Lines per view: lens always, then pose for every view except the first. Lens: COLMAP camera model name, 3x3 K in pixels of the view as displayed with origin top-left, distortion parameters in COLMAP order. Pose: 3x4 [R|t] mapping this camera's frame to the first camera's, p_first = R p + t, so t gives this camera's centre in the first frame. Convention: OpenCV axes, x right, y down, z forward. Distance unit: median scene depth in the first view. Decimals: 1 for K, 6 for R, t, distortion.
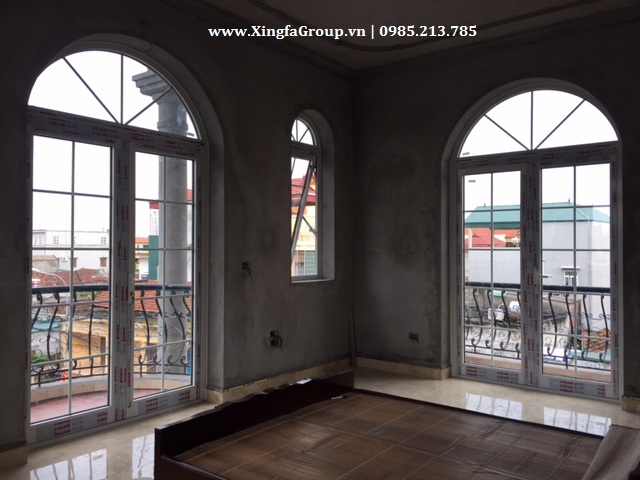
lens RADIAL K [[550.4, 0, 322.7], [0, 550.4, 241.6], [0, 0, 1]] dist [0.063157, -0.110548]
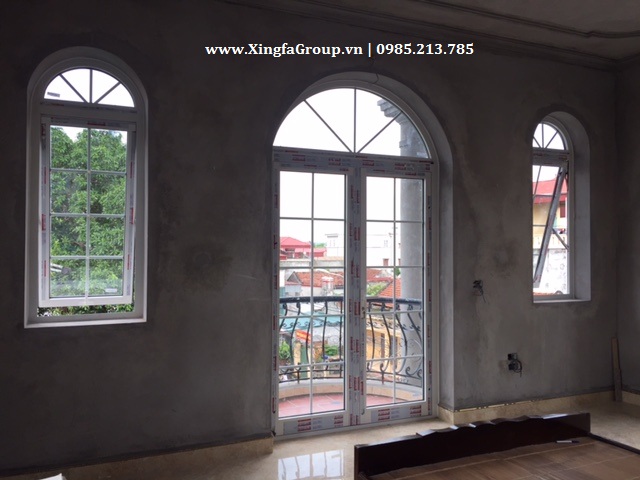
lens RADIAL K [[550.4, 0, 325.2], [0, 550.4, 236.3], [0, 0, 1]] dist [0.063157, -0.110548]
pose [[0.872908, -0.007540, -0.487826, 0.106406], [0.005068, 0.999967, -0.006386, -0.037279], [0.487858, 0.003102, 0.872918, 0.023492]]
